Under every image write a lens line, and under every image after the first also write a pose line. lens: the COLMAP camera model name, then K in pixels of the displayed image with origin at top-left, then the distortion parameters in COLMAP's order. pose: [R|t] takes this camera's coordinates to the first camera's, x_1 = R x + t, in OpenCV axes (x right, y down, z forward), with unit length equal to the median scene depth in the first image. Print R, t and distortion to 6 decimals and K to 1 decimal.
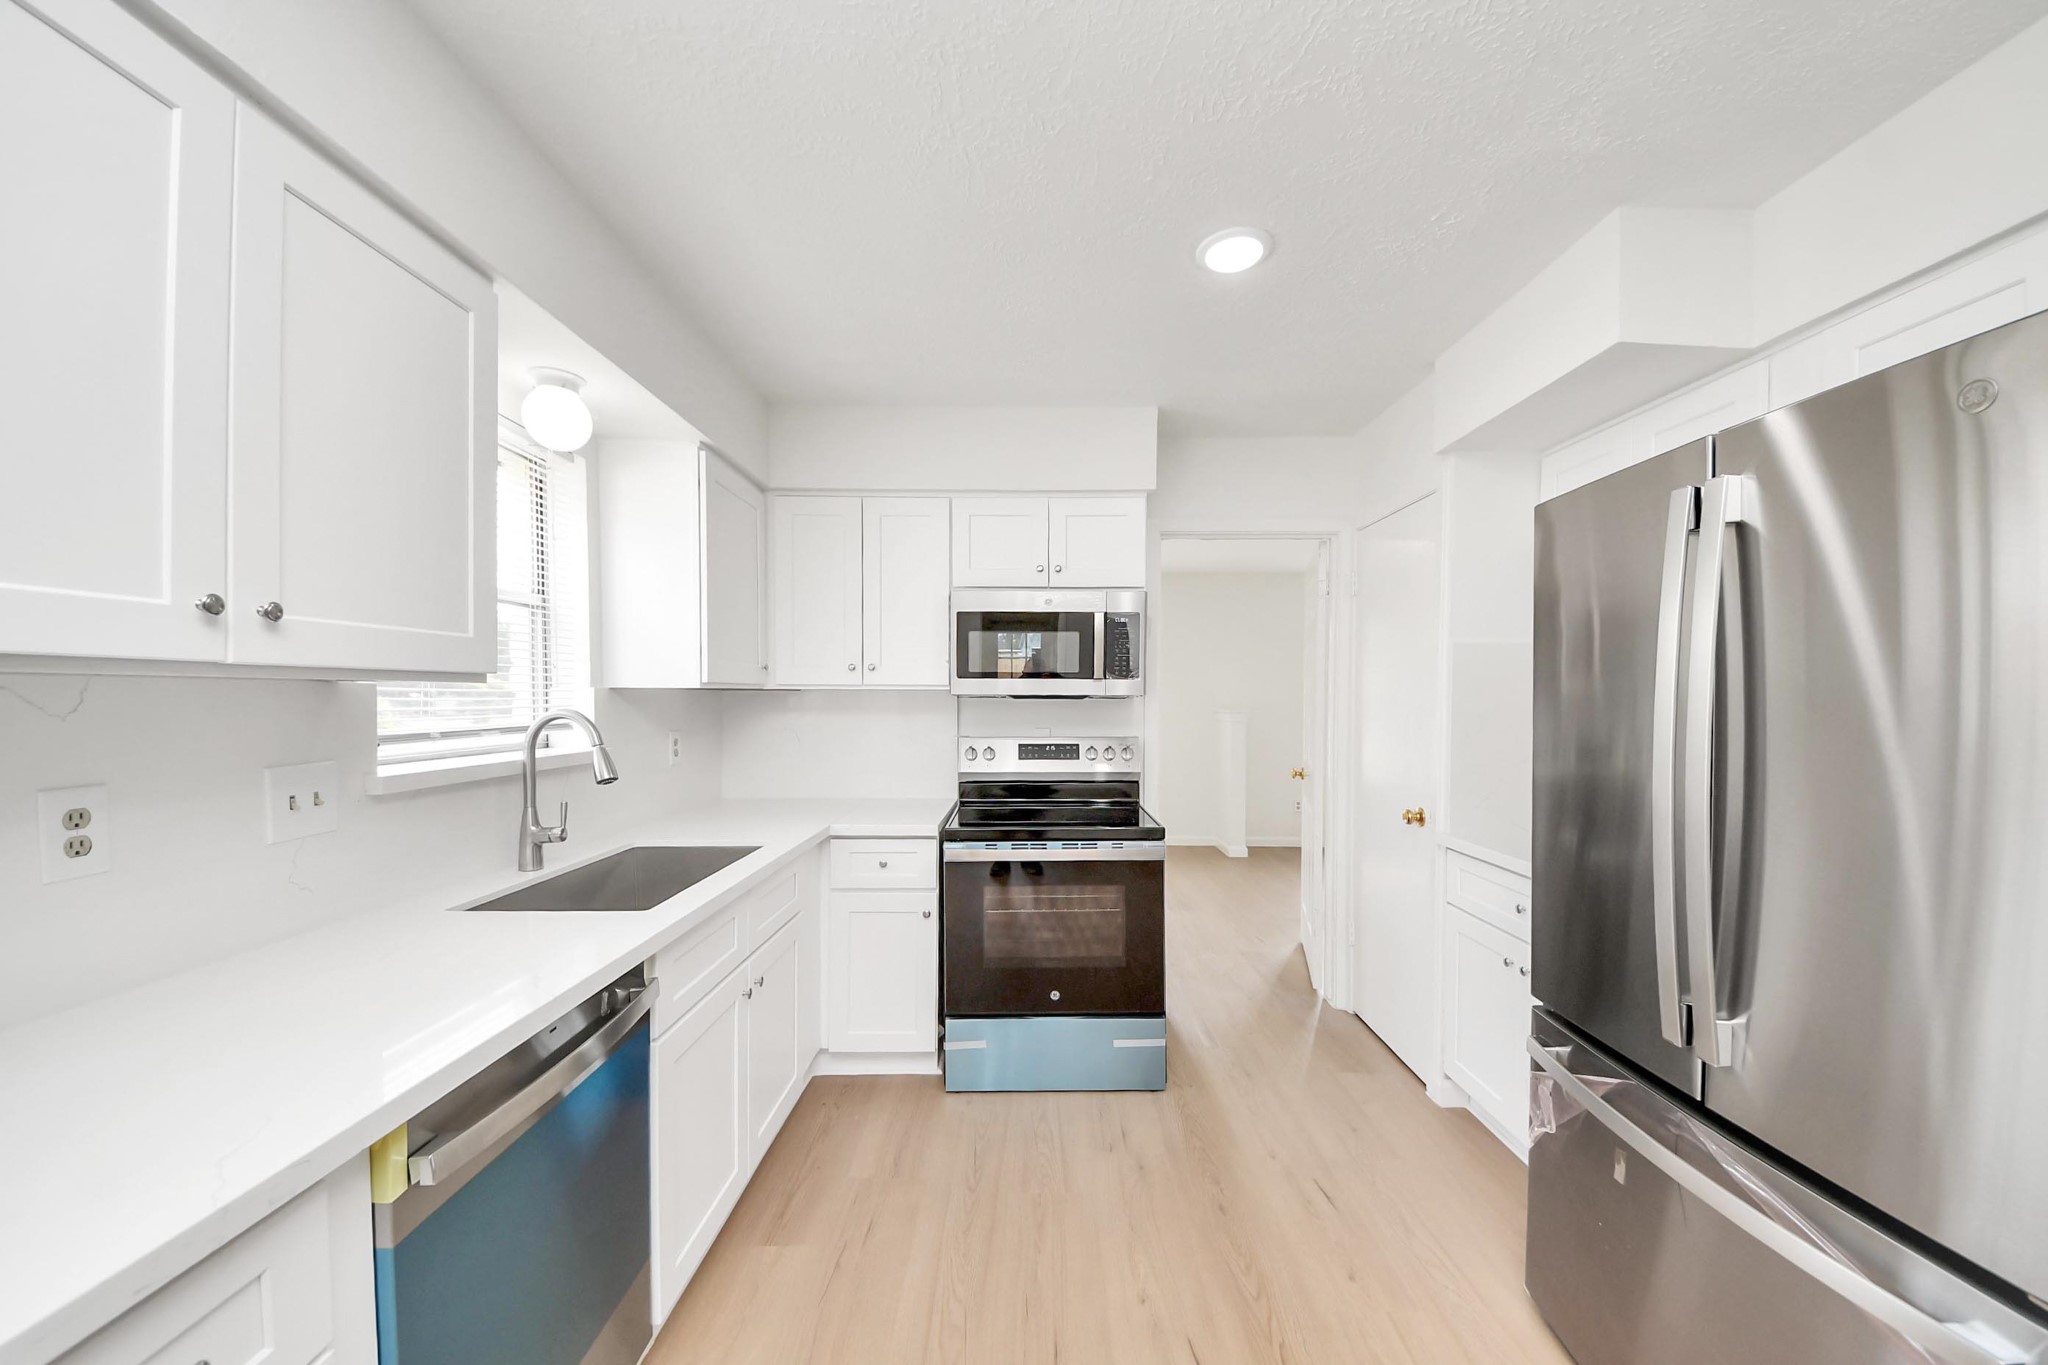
lens RADIAL K [[753.5, 0, 1018.5], [0, 753.5, 692.1], [0, 0, 1]] dist [0.003320, 0.000119]
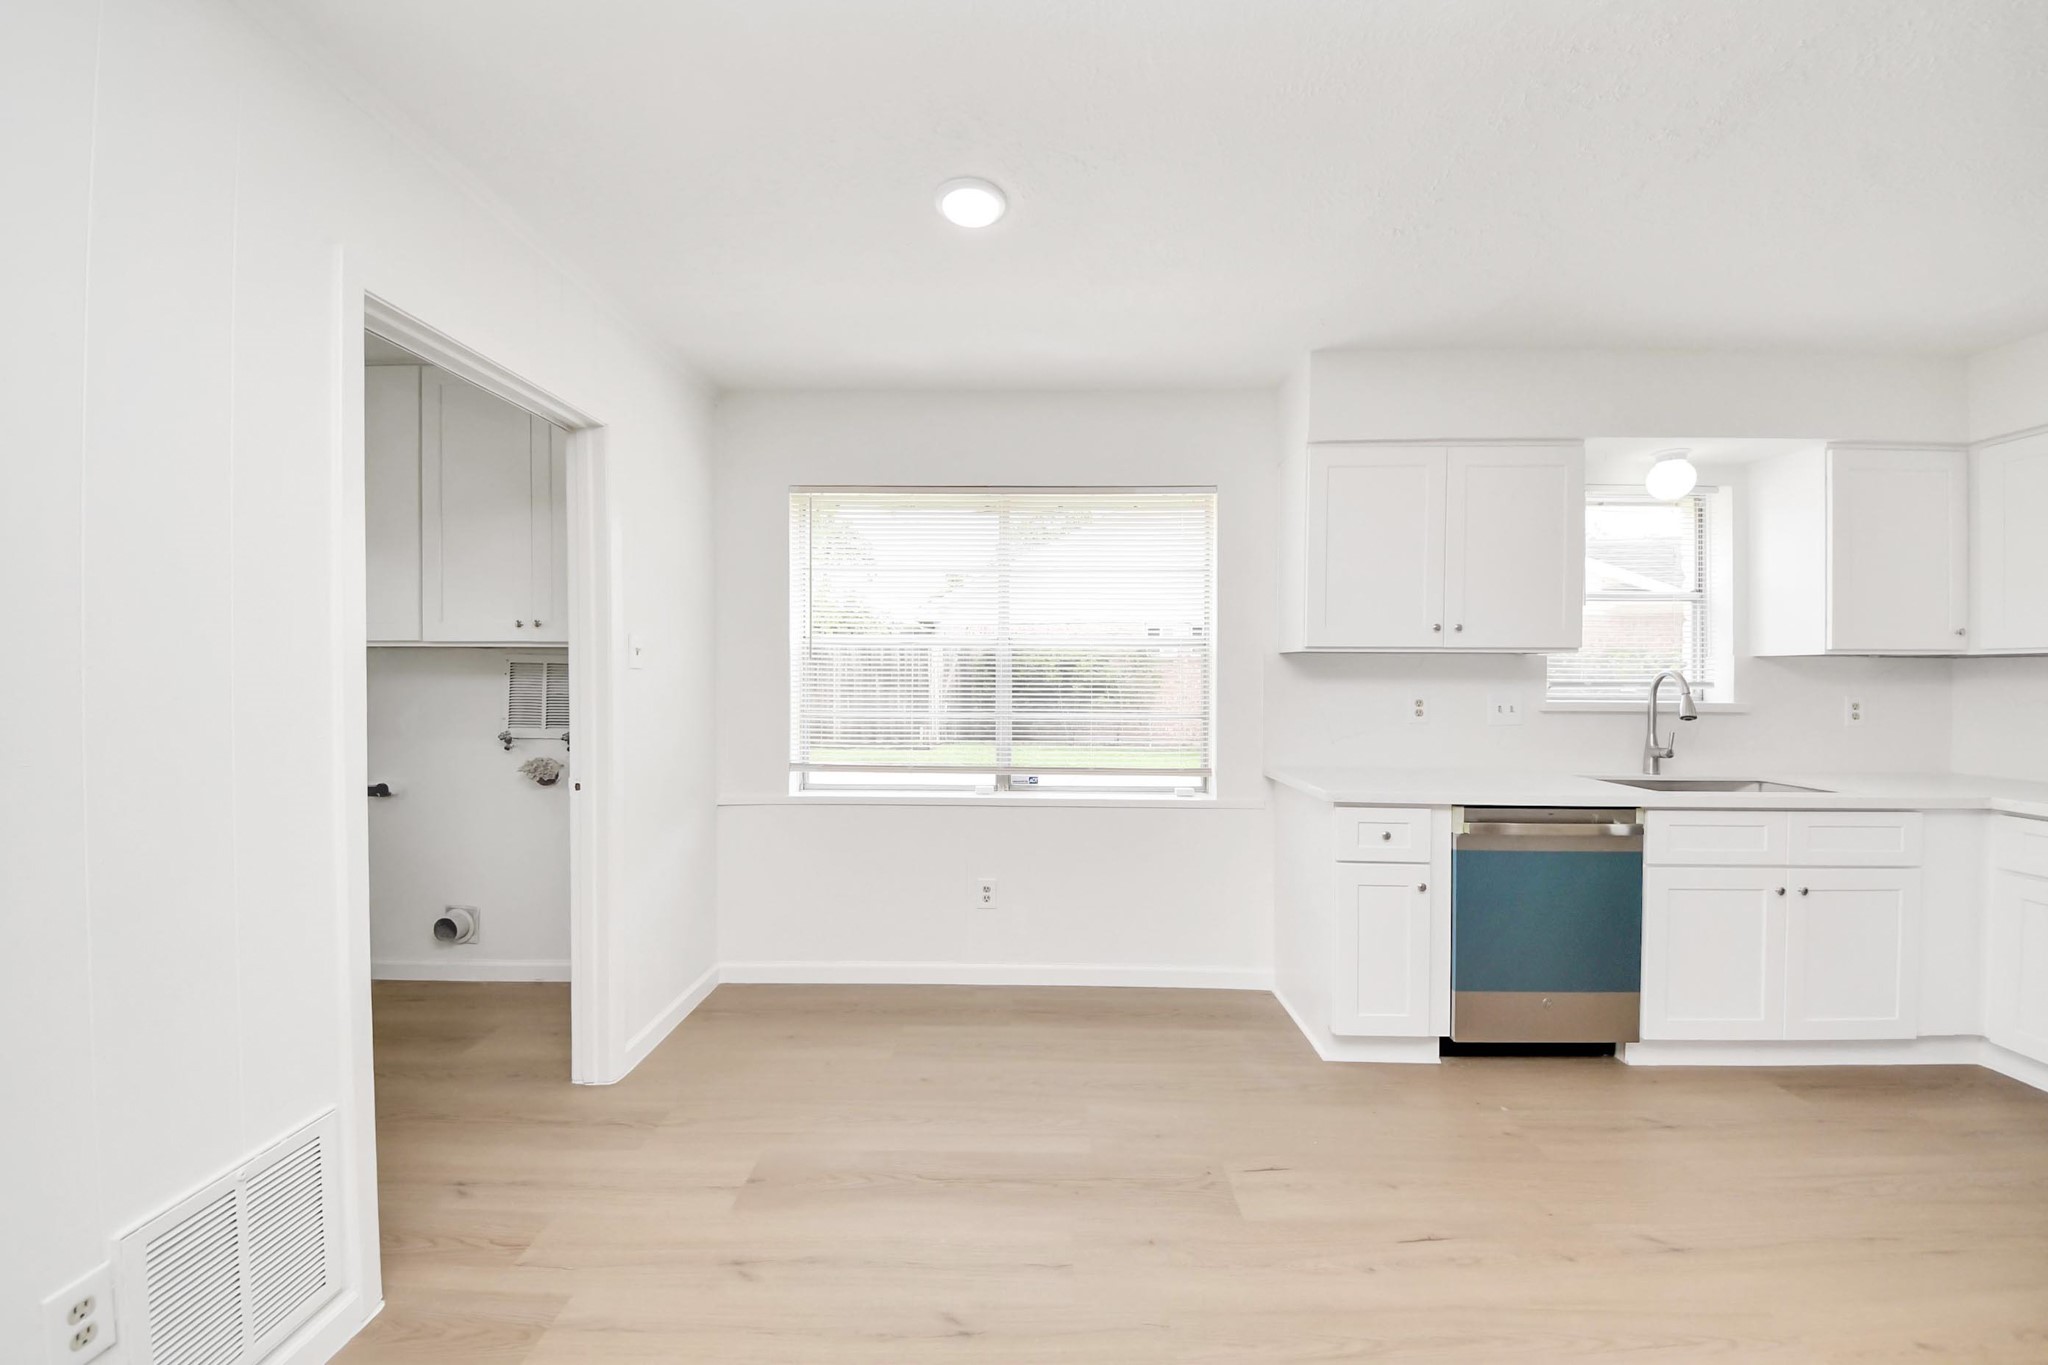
lens RADIAL K [[753.5, 0, 1022.1], [0, 753.5, 679.3], [0, 0, 1]] dist [0.003320, 0.000119]
pose [[-0.028296, -0.001666, -0.999598, 0.945515], [-0.001762, 0.999997, -0.001617, 0.045464], [0.999598, 0.001716, -0.028299, -0.254354]]
